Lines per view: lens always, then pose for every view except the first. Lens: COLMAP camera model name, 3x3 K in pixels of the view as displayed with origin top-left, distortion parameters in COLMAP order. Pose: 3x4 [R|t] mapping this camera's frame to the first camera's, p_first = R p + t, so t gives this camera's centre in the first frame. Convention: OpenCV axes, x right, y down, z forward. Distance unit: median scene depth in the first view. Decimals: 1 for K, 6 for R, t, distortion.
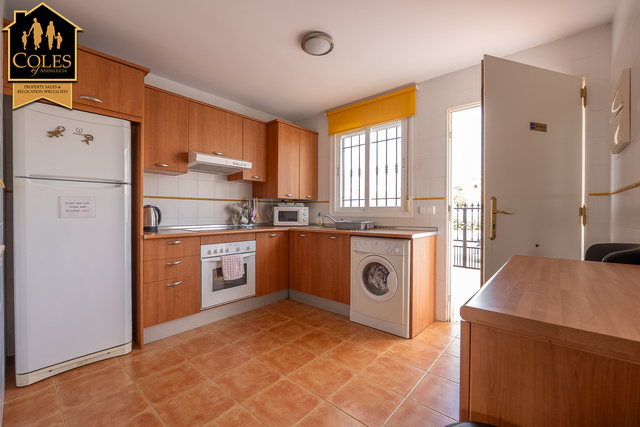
lens RADIAL K [[267.7, 0, 320.7], [0, 267.7, 215.8], [0, 0, 1]] dist [-0.008771, 0.000483]
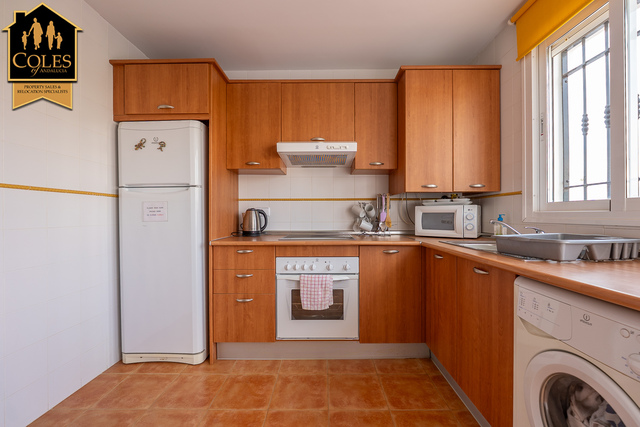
lens RADIAL K [[267.7, 0, 321.9], [0, 267.7, 214.8], [0, 0, 1]] dist [-0.008771, 0.000483]
pose [[0.653731, -0.005927, -0.756704, 0.217917], [-0.003947, 0.999929, -0.011242, -0.006912], [0.756717, 0.010336, 0.653661, 0.531634]]
